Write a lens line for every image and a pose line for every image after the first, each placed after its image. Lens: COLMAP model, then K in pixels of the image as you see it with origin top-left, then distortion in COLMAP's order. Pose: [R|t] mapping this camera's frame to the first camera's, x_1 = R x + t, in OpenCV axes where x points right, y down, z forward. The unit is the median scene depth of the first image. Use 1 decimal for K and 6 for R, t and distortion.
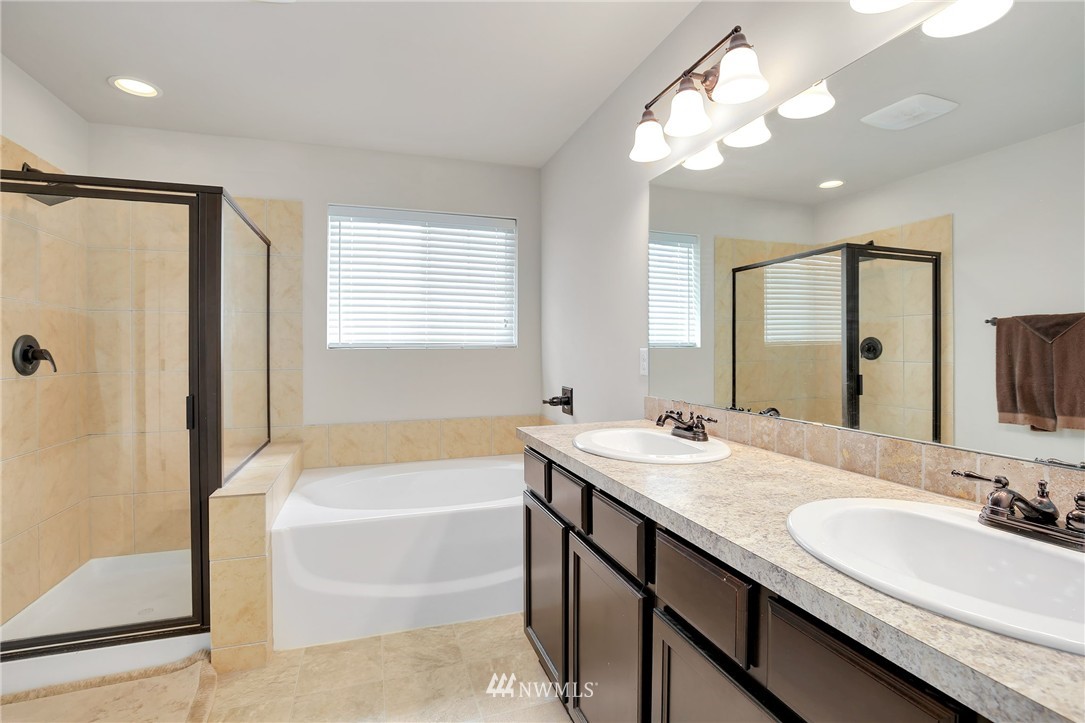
lens RADIAL K [[506.0, 0, 542.5], [0, 506.0, 361.5], [0, 0, 1]] dist [-0.028177, -0.000291]
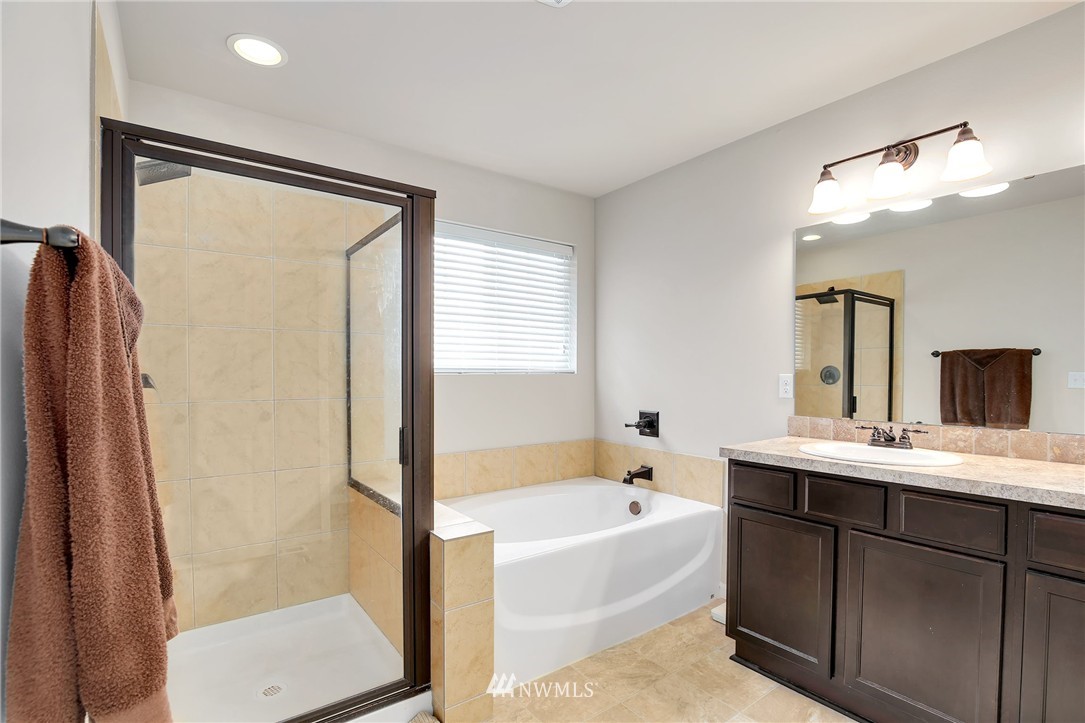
lens RADIAL K [[507.7, 0, 551.0], [0, 507.7, 391.4], [0, 0, 1]] dist [-0.042694, 0.016370]
pose [[0.953184, -0.009757, 0.302234, -0.504512], [0.007759, 0.999939, 0.007812, 0.000011], [-0.302292, -0.005101, 0.953202, 0.054702]]
